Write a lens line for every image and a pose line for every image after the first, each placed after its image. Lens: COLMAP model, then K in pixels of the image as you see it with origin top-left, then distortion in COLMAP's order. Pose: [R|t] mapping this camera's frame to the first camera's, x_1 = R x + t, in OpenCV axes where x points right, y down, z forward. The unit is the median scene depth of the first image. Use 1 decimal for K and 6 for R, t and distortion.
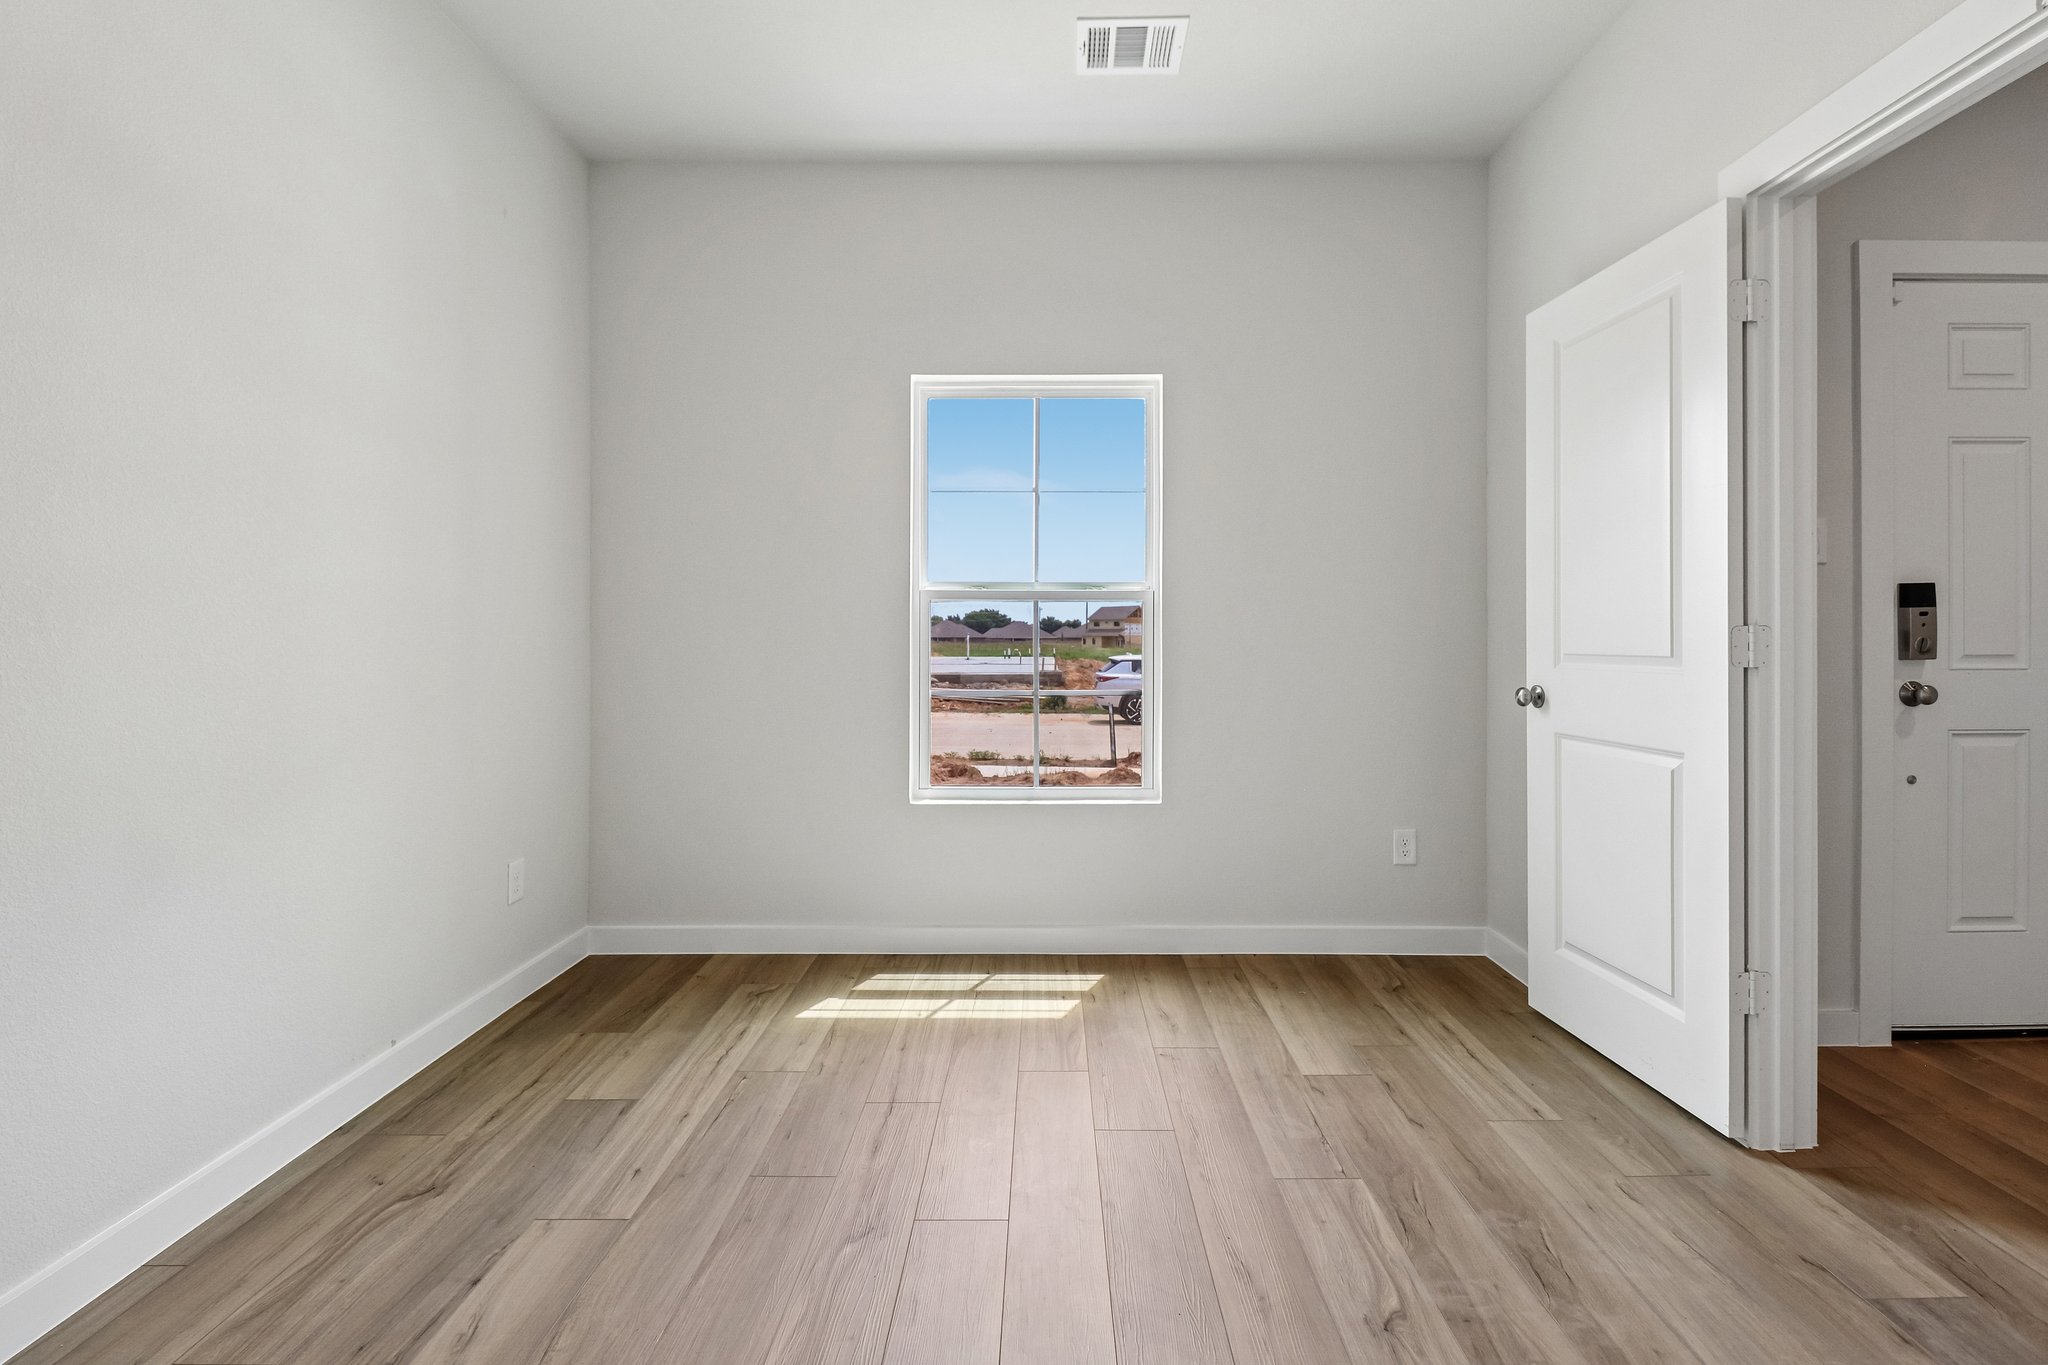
lens RADIAL K [[944.6, 0, 1034.1], [0, 944.6, 641.7], [0, 0, 1]] dist [0.006185, -0.010080]
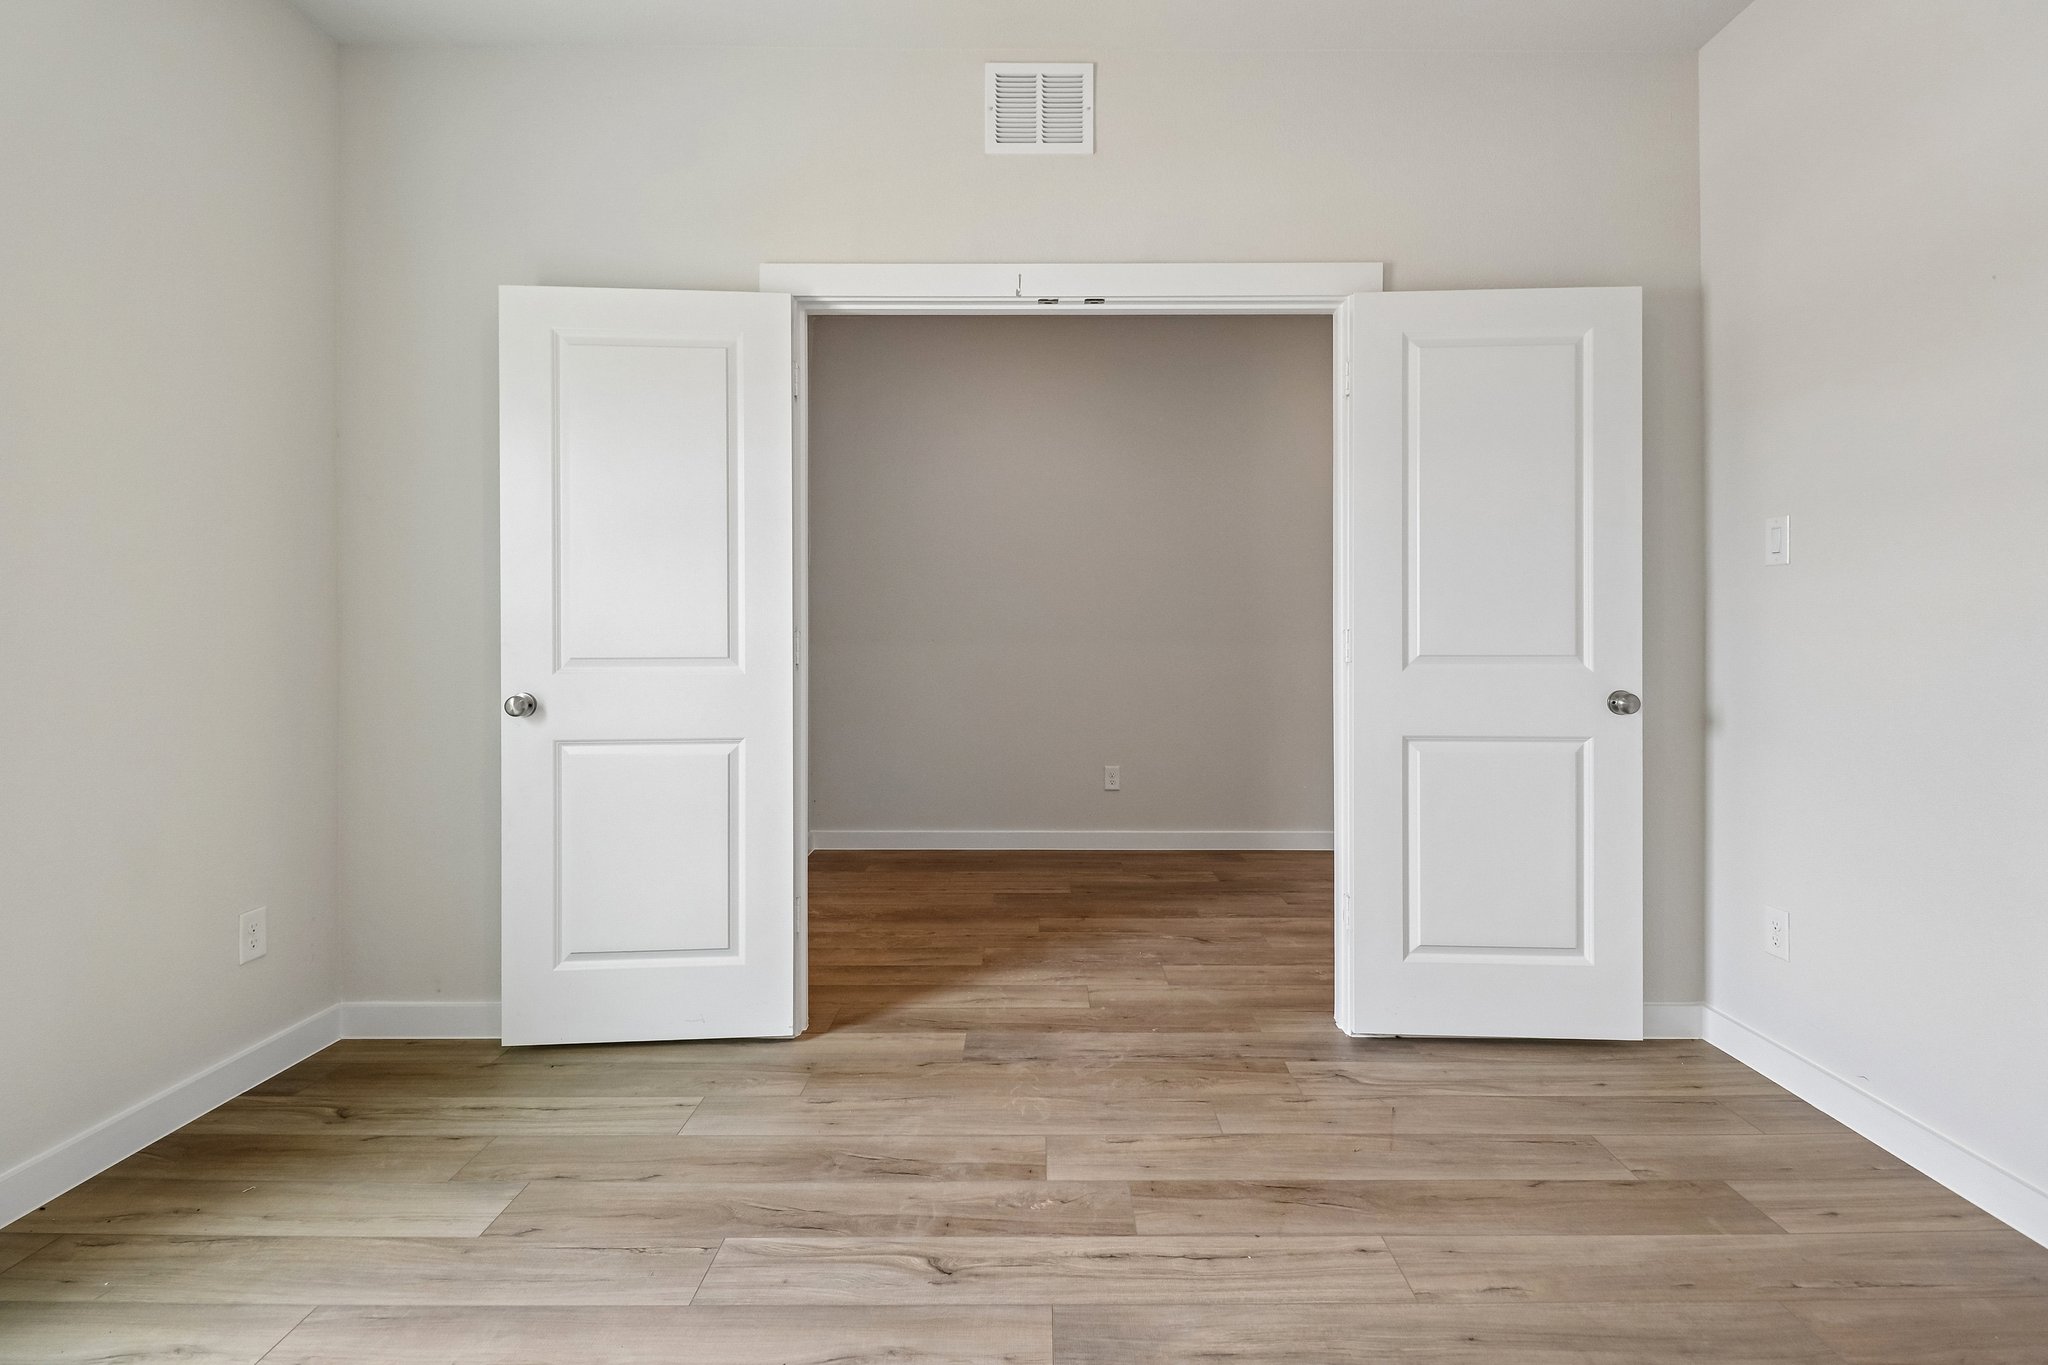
lens RADIAL K [[964.2, 0, 1030.2], [0, 964.2, 641.8], [0, 0, 1]] dist [0.002242, -0.007655]
pose [[-0.009273, -0.004986, 0.999945, -0.481600], [0.008041, 0.999955, 0.005061, -0.005524], [-0.999925, 0.008088, -0.009233, 0.592839]]
